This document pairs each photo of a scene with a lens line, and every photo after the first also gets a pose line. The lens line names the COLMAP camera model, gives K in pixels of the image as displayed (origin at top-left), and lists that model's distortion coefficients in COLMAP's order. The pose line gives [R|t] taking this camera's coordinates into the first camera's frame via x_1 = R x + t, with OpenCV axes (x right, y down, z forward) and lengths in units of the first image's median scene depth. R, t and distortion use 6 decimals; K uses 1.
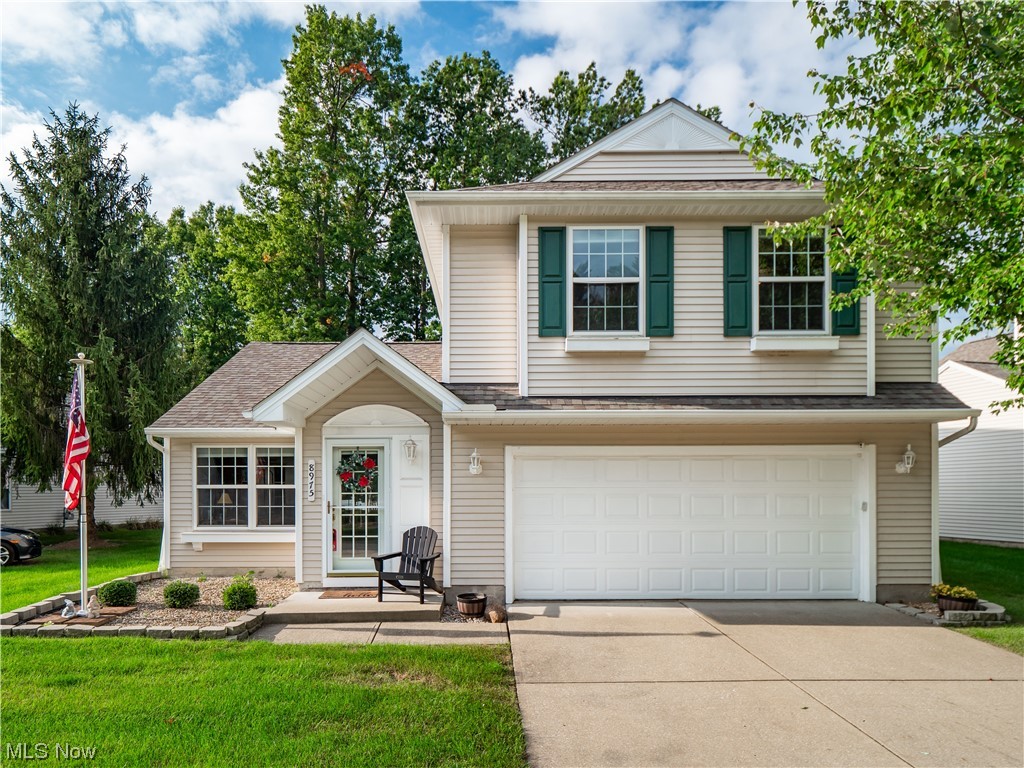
lens RADIAL K [[579.9, 0, 530.9], [0, 579.9, 440.9], [0, 0, 1]] dist [-0.001674, -0.001701]
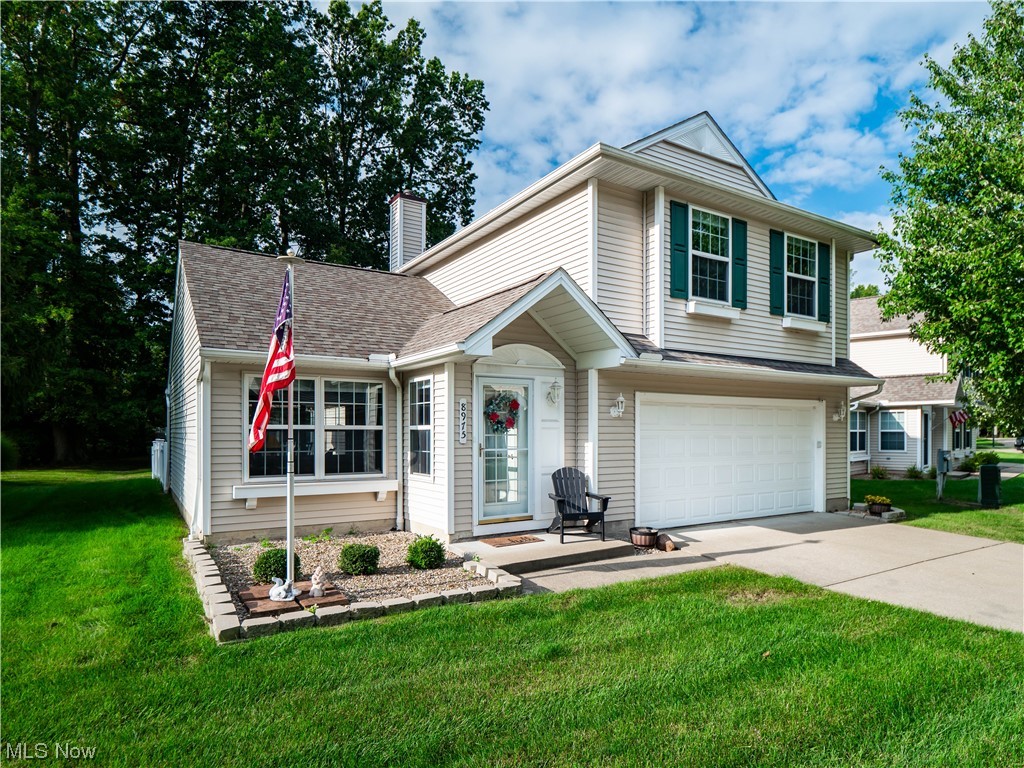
lens RADIAL K [[573.6, 0, 512.9], [0, 573.6, 385.1], [0, 0, 1]] dist [0.007139, 0.000354]
pose [[0.860491, 0.044138, 0.507551, -0.797583], [-0.043350, 0.998970, -0.013380, 0.020856], [-0.507619, -0.010489, 0.861518, 0.183273]]
